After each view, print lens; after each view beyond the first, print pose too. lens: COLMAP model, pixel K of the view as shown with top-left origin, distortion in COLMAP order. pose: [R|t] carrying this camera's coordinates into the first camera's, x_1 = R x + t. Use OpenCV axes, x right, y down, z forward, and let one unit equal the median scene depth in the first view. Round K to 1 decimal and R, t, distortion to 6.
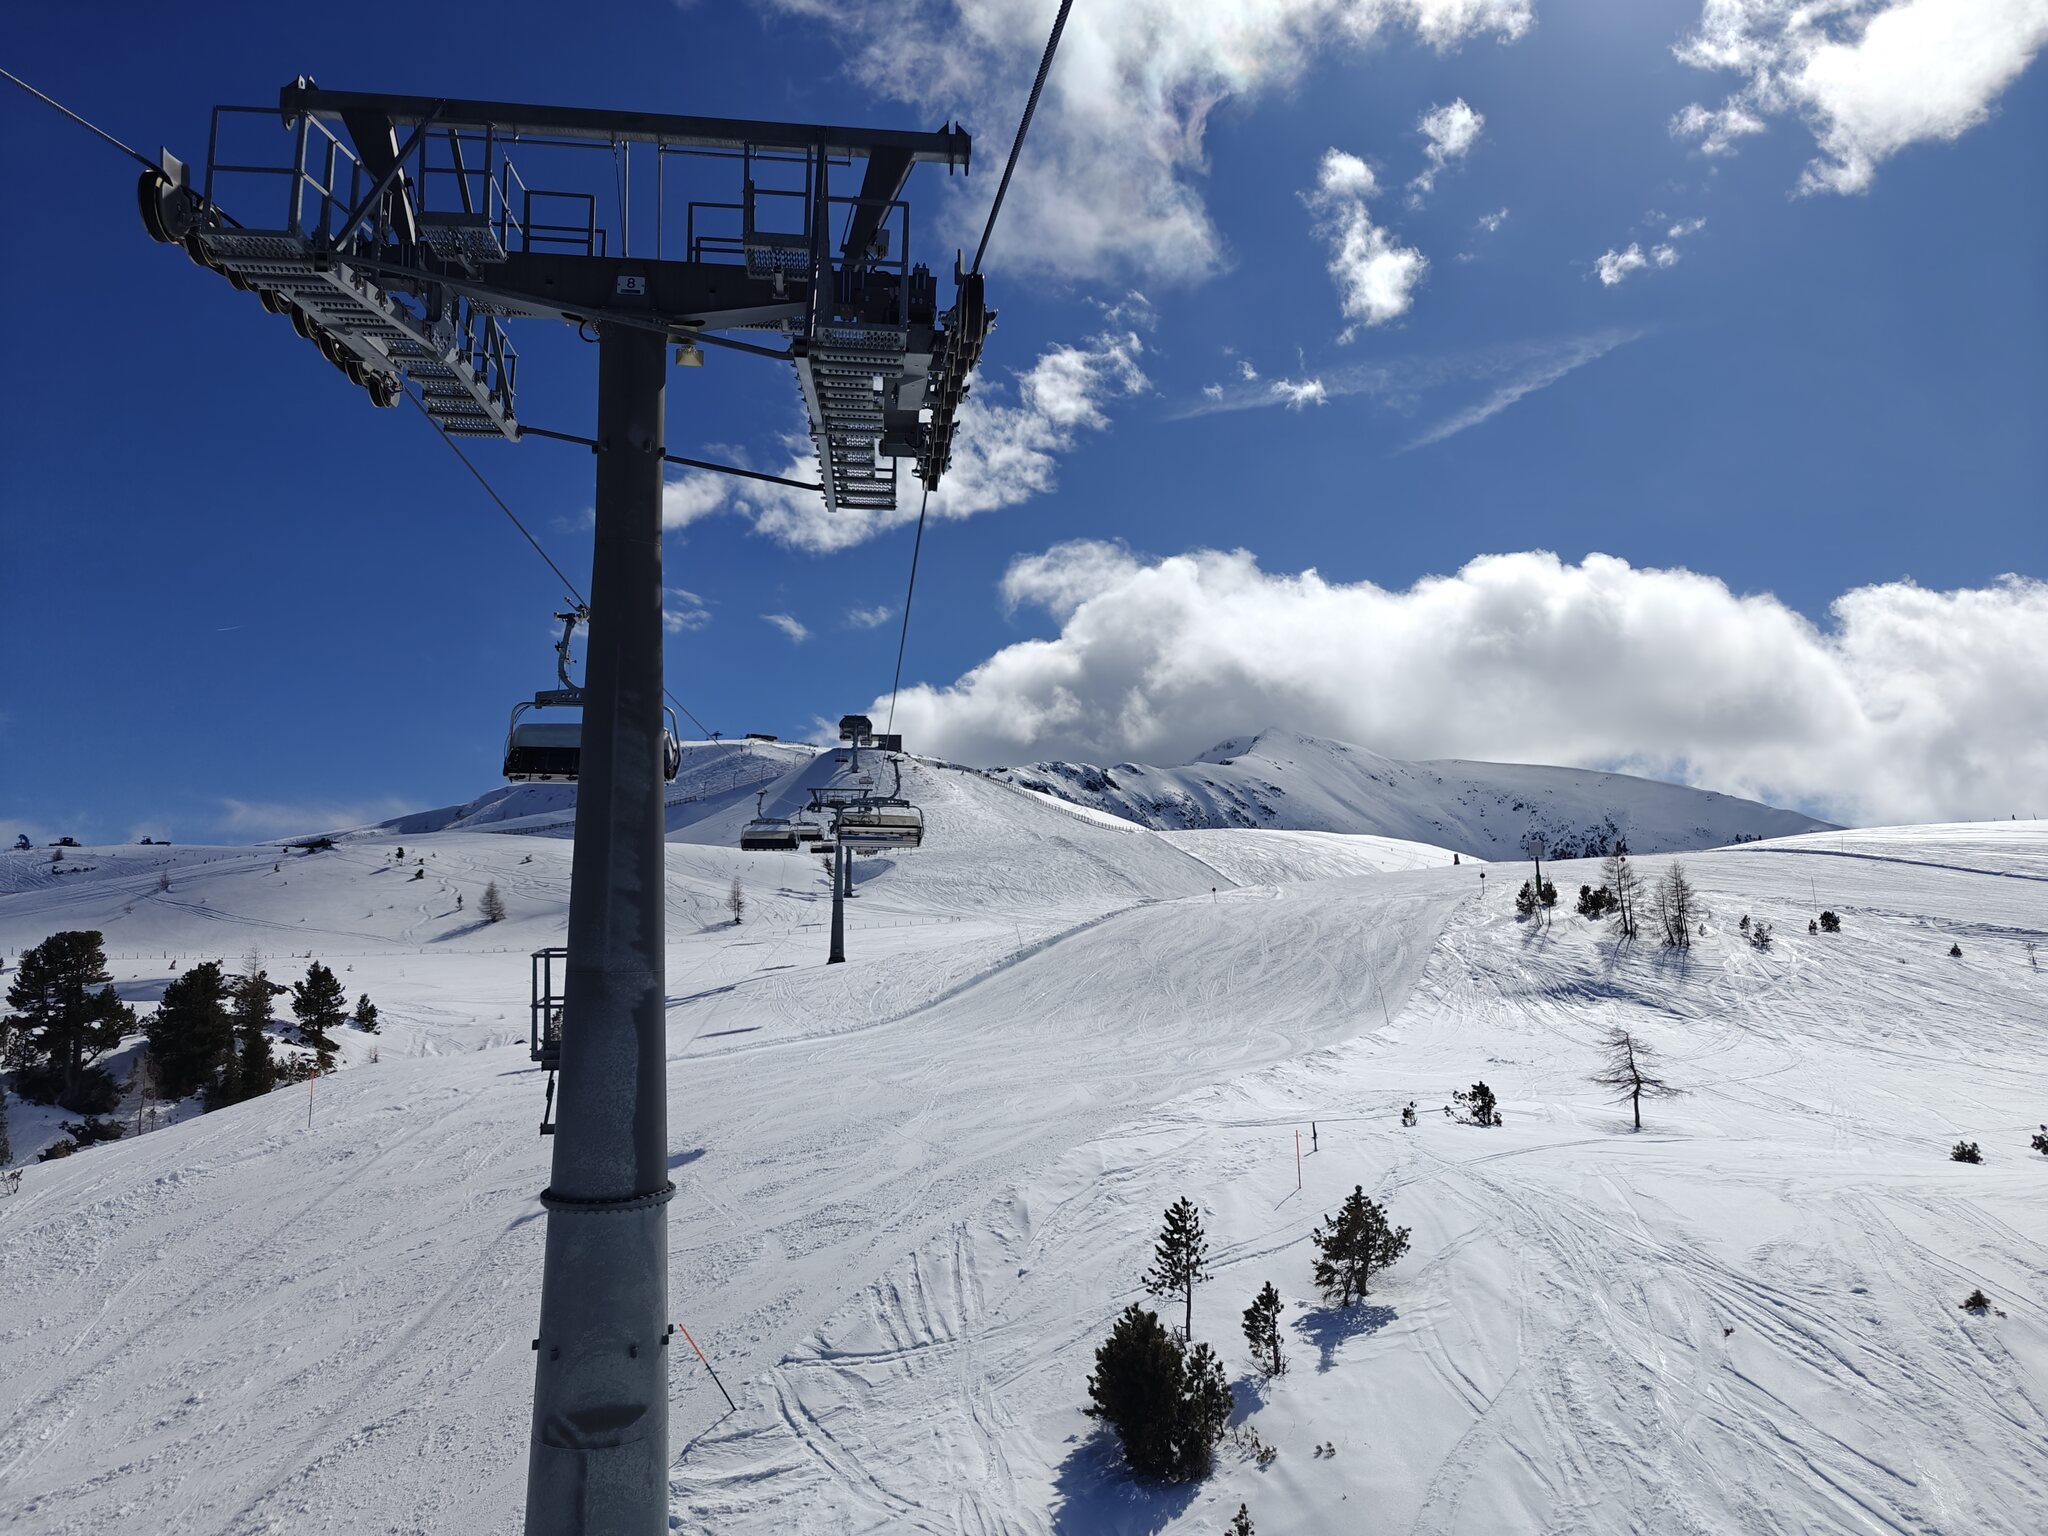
lens RADIAL K [[1363.3, 0, 1012.6], [0, 1363.3, 768.2], [0, 0, 1]] dist [0.019823, -0.001699]
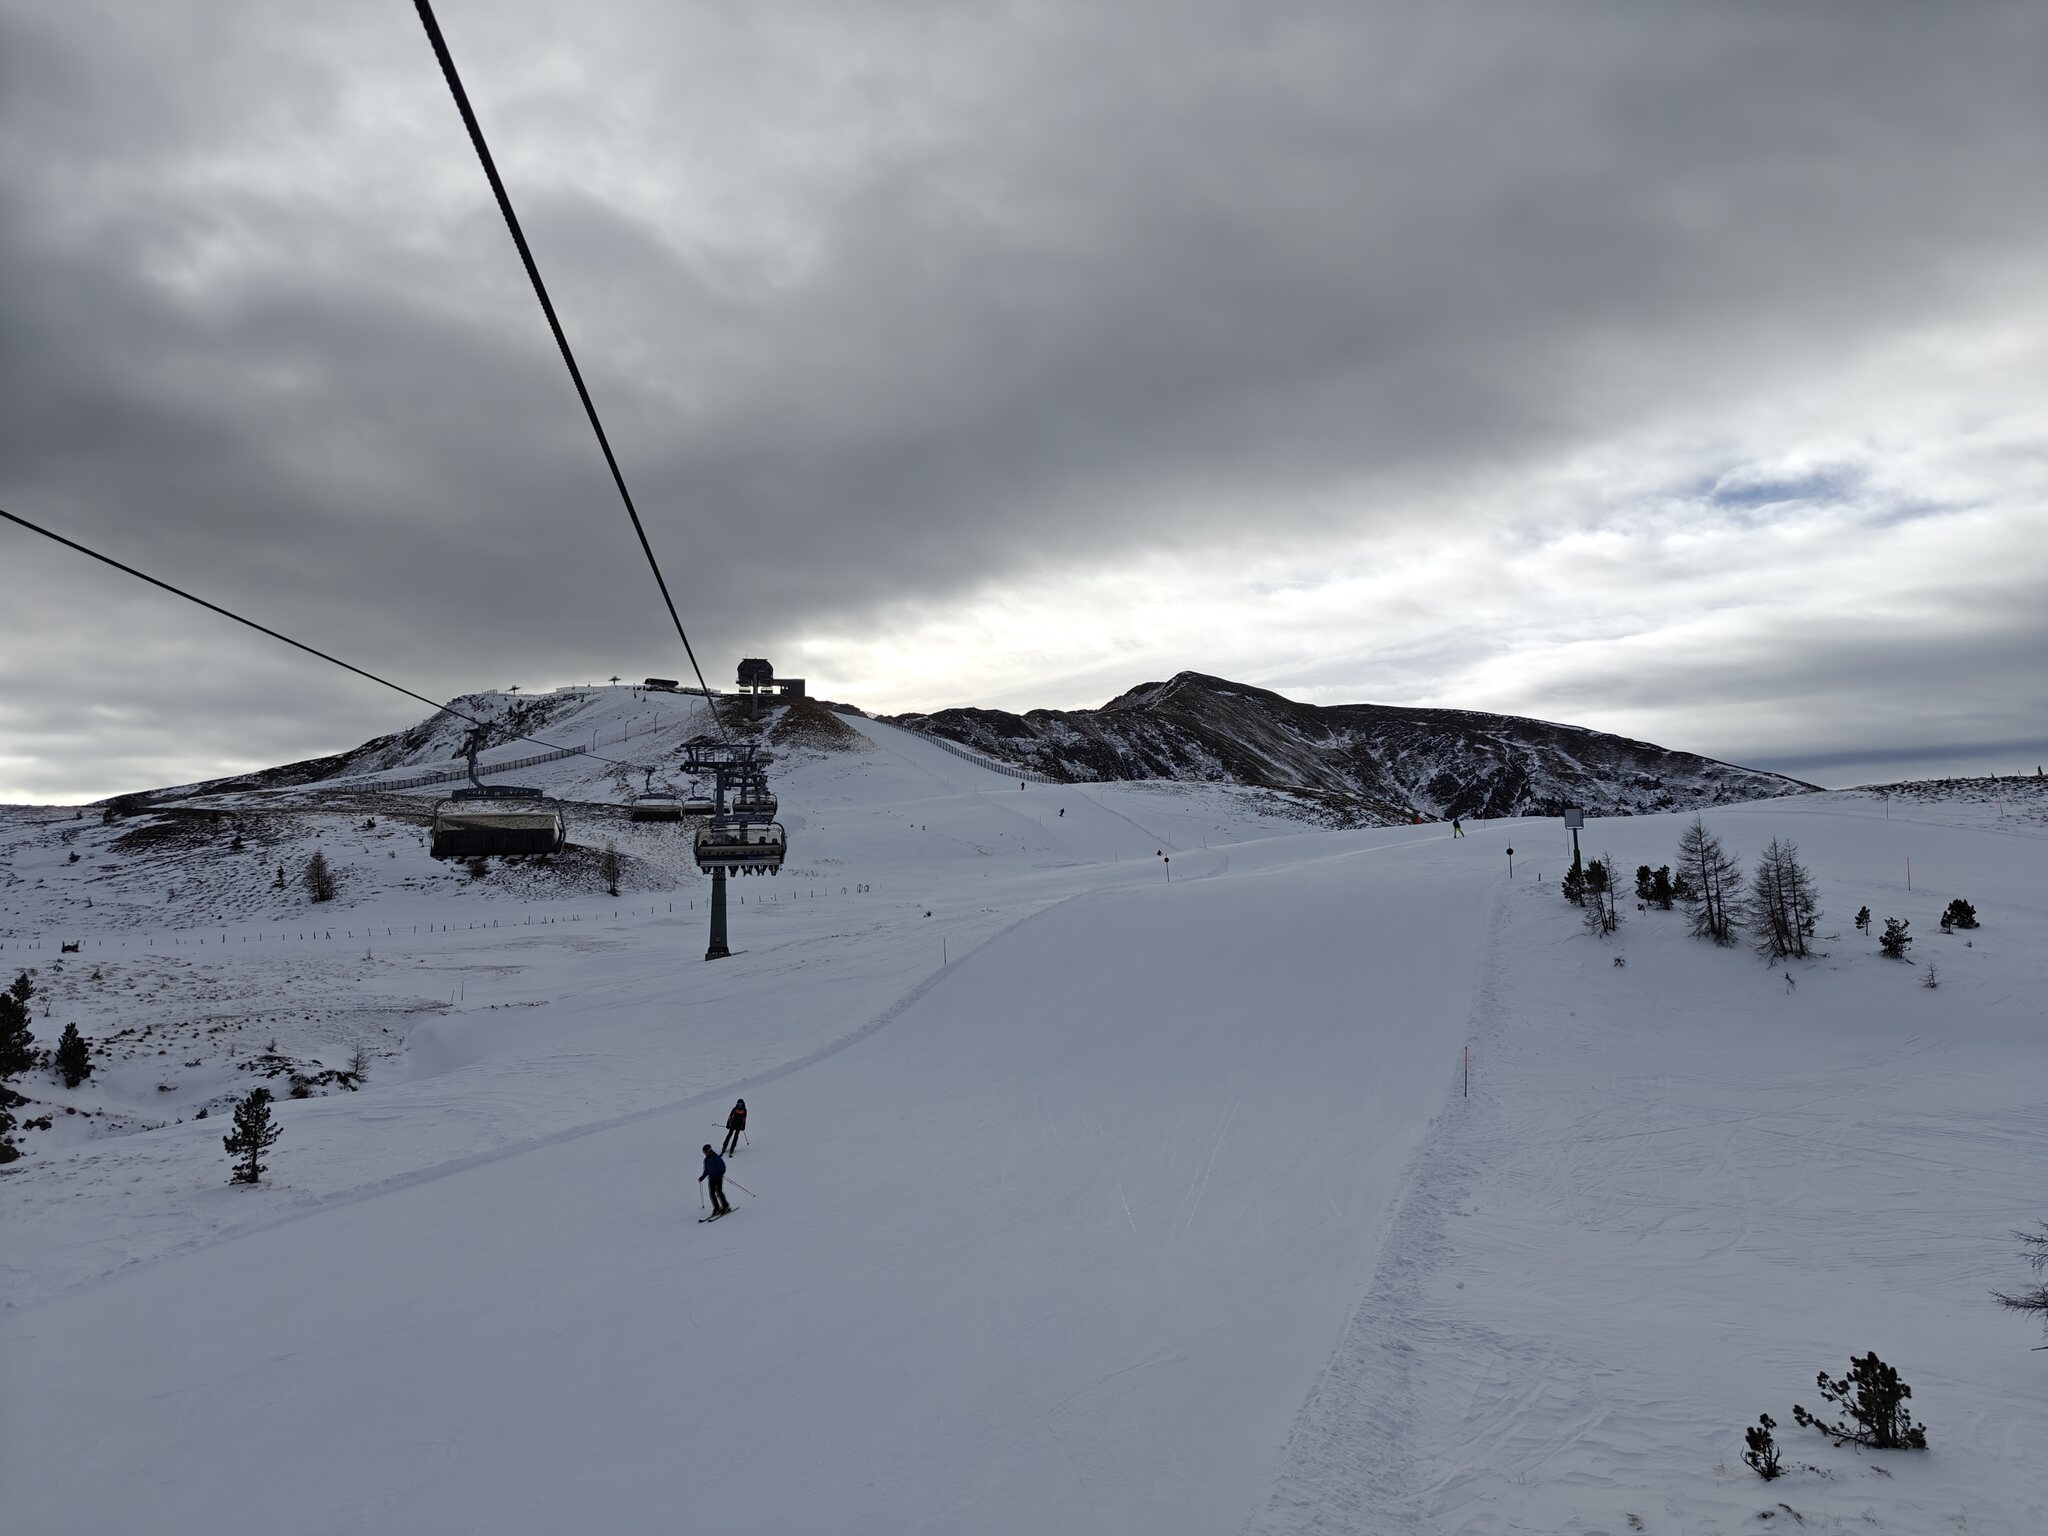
lens RADIAL K [[1363.3, 0, 1028.2], [0, 1363.3, 776.7], [0, 0, 1]] dist [0.019823, -0.001699]
pose [[0.997044, -0.006739, 0.076535, -0.003558], [0.003192, 0.998919, 0.046374, -0.003872], [-0.076765, -0.045992, 0.995988, 0.169339]]
